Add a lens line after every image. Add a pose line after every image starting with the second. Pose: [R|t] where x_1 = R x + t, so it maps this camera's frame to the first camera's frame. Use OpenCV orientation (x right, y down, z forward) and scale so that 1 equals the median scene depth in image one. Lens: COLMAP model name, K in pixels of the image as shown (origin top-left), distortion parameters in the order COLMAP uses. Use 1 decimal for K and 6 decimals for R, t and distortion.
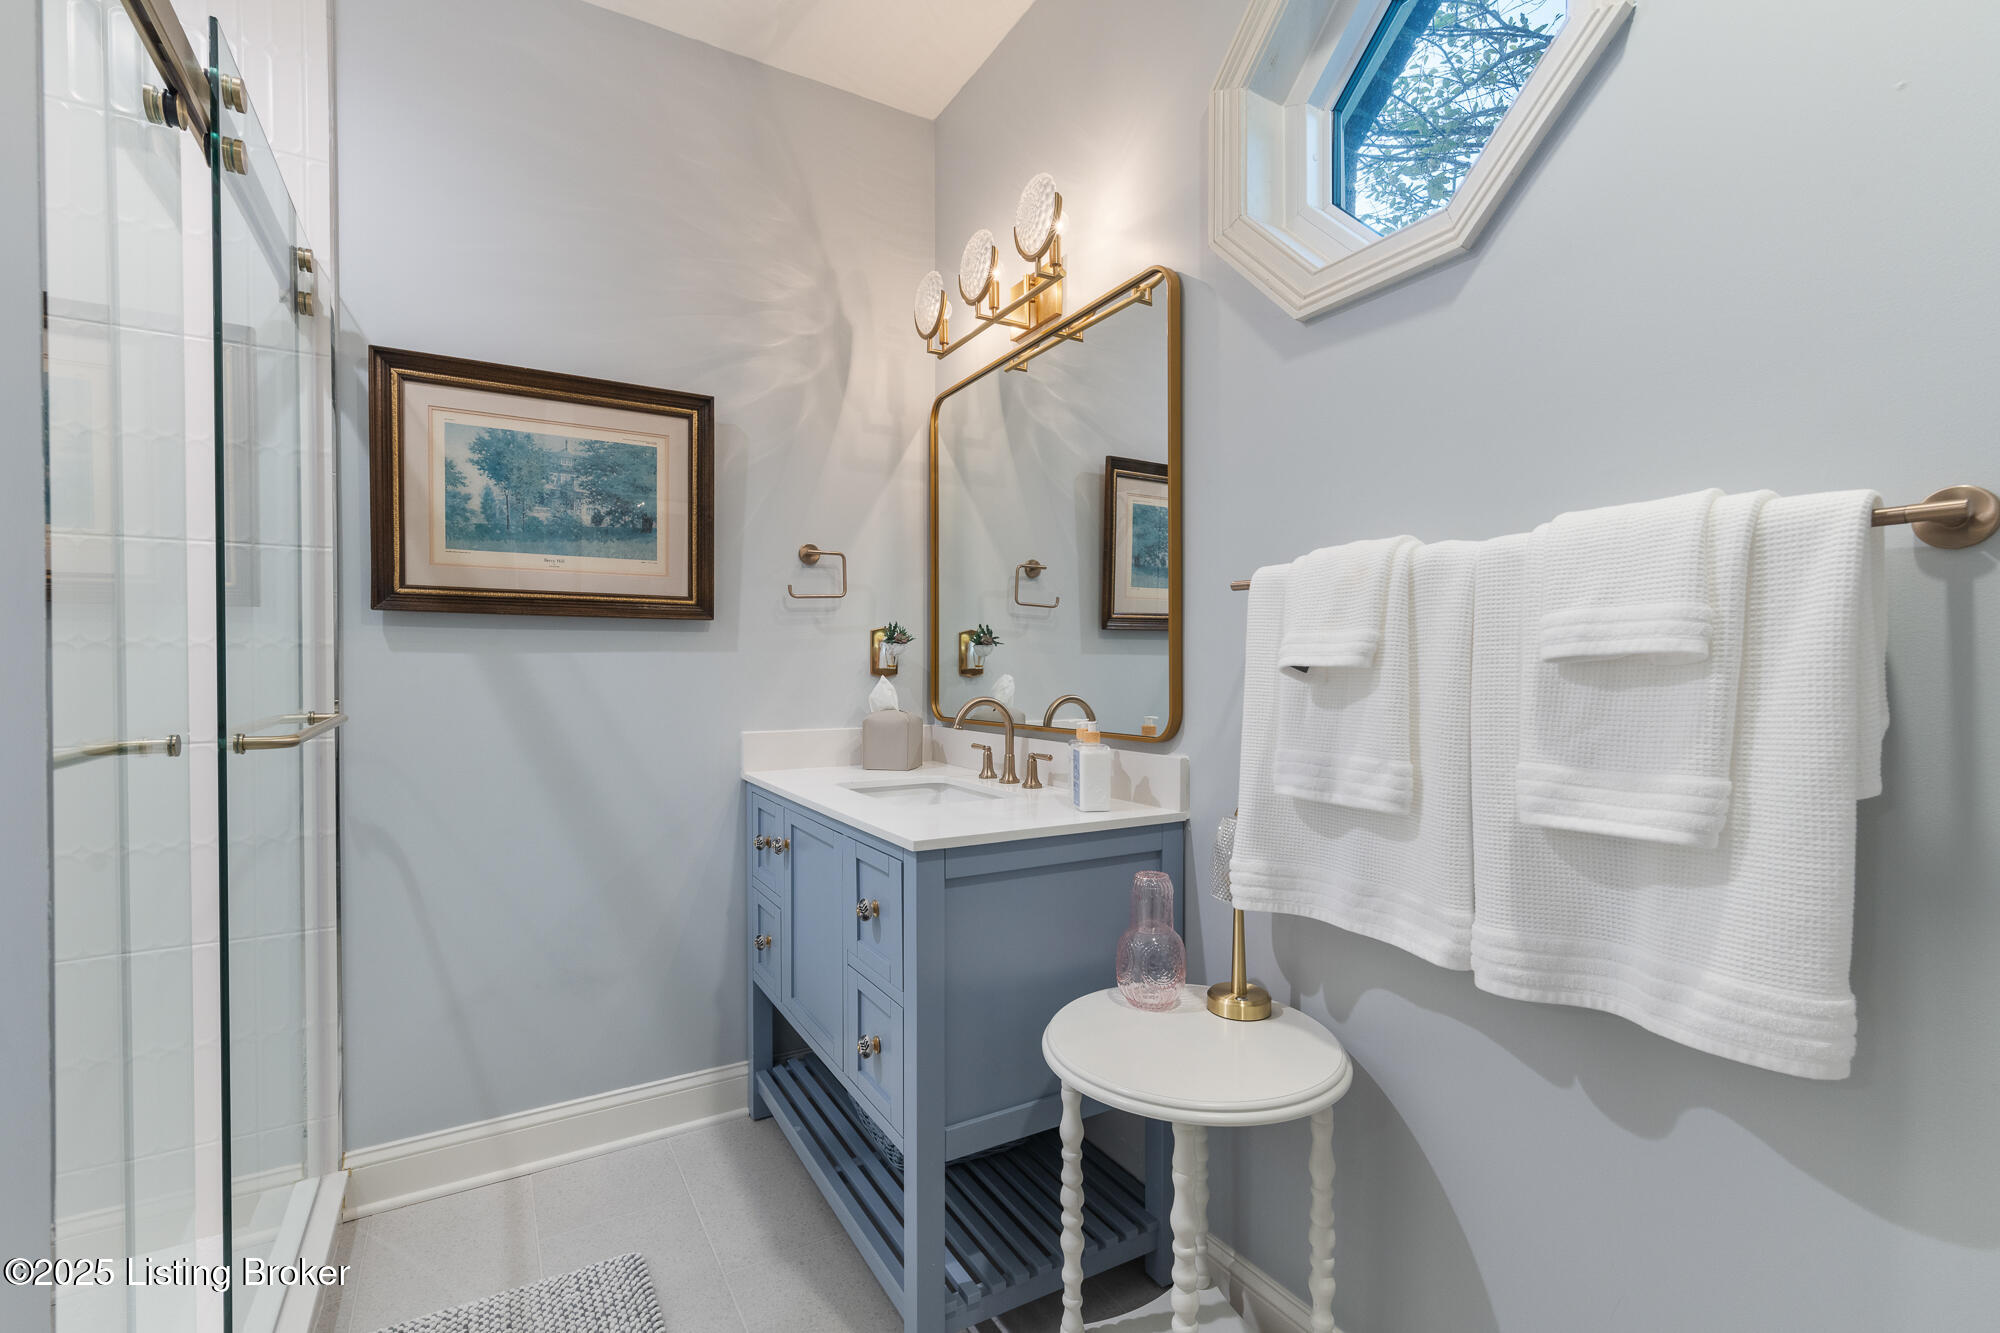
lens RADIAL K [[868.1, 0, 997.8], [0, 868.1, 674.7], [0, 0, 1]] dist [0.001802, -0.000082]
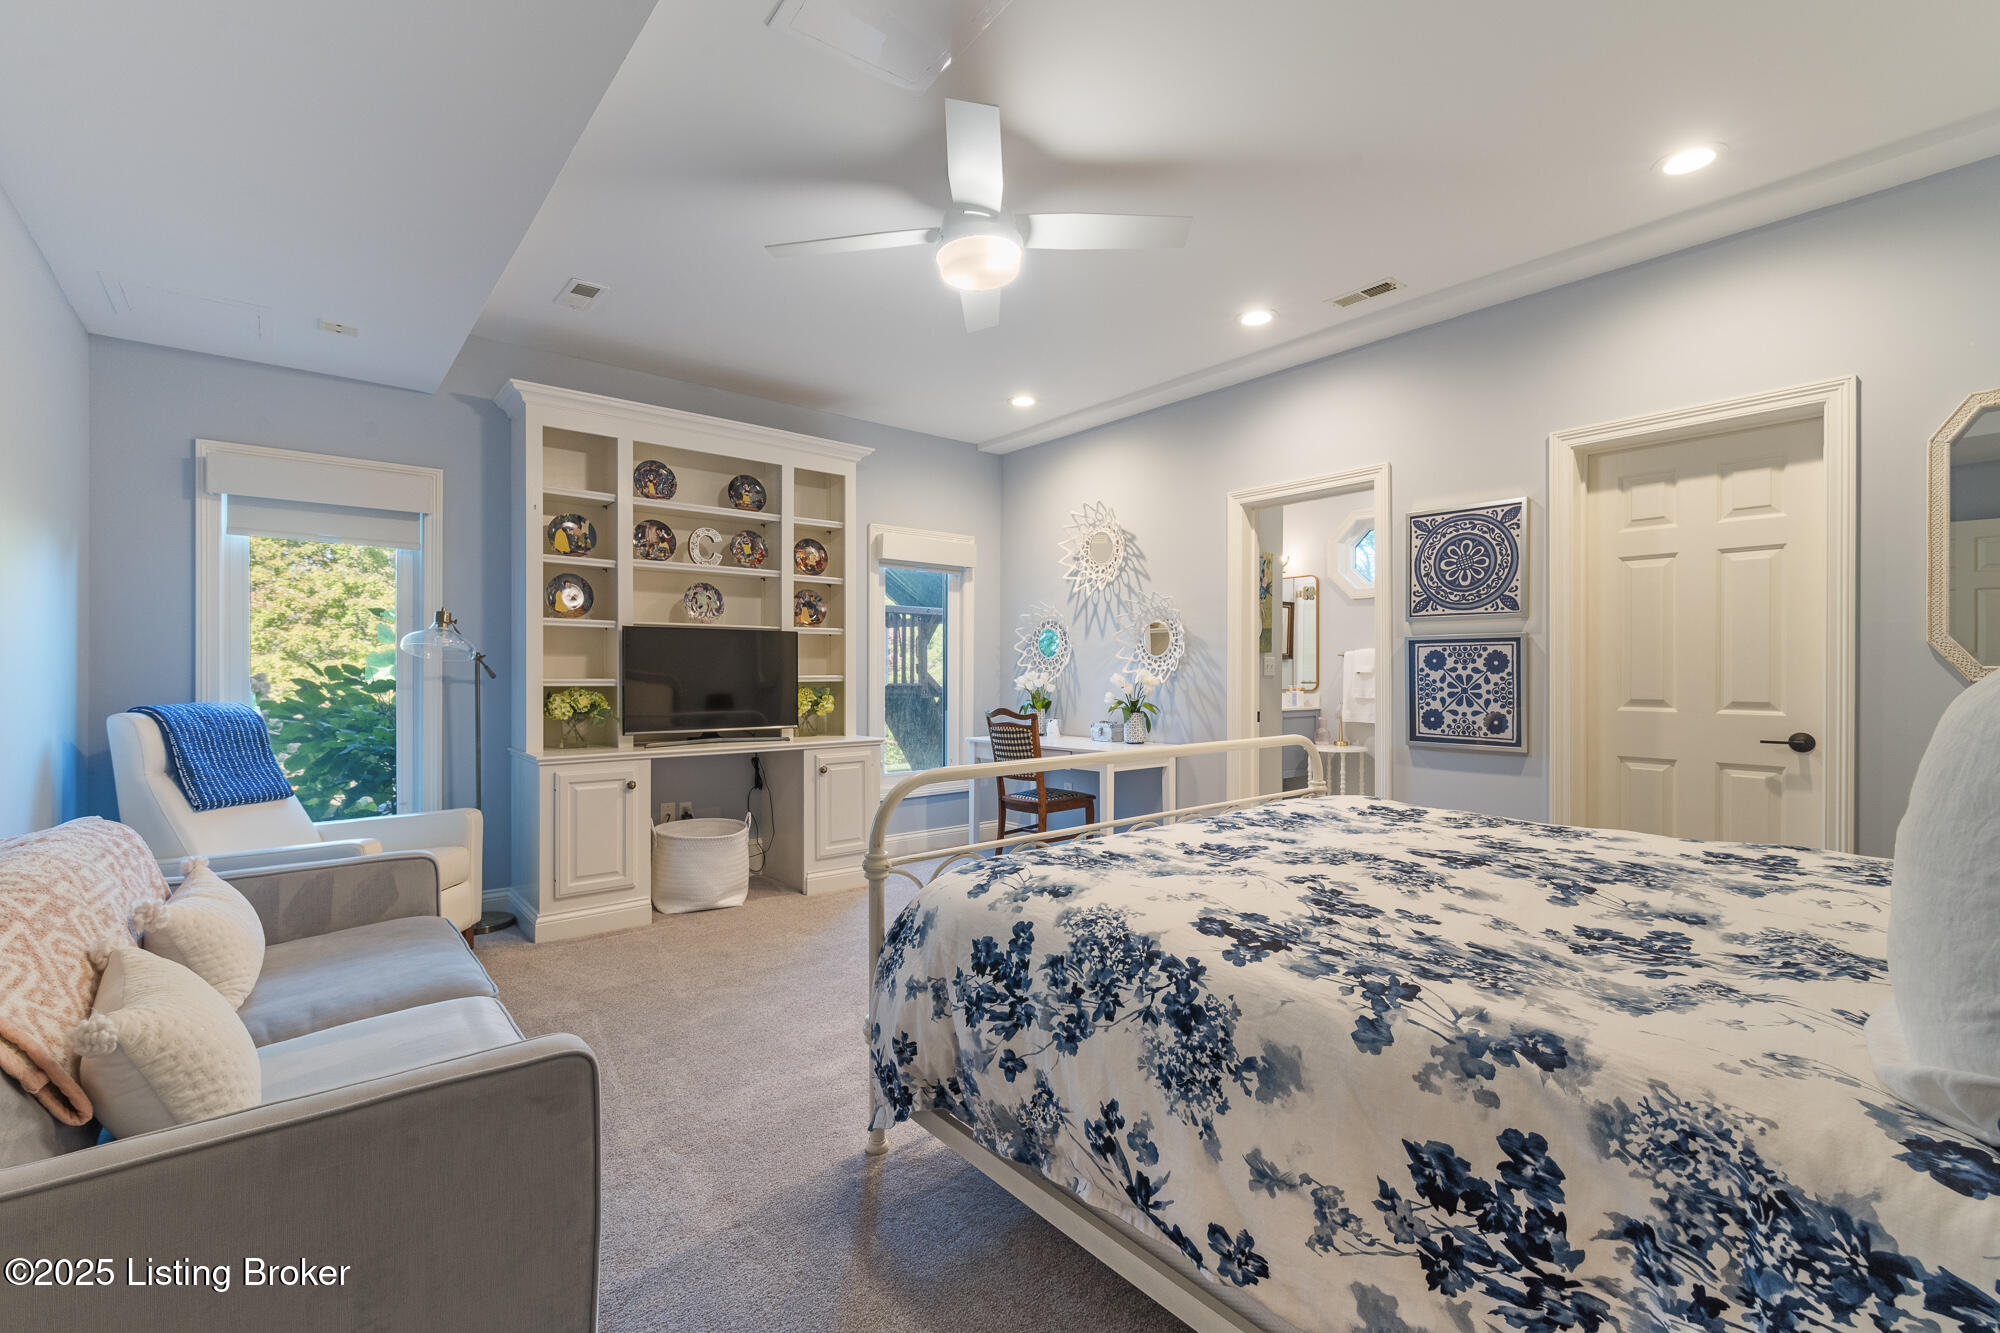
lens RADIAL K [[868.1, 0, 997.8], [0, 868.1, 674.7], [0, 0, 1]] dist [0.001802, -0.000082]
pose [[0.989426, 0.000247, 0.145038, -1.981728], [0.001058, 0.999960, -0.008922, 0.037927], [-0.145034, 0.008981, 0.989386, -2.989103]]
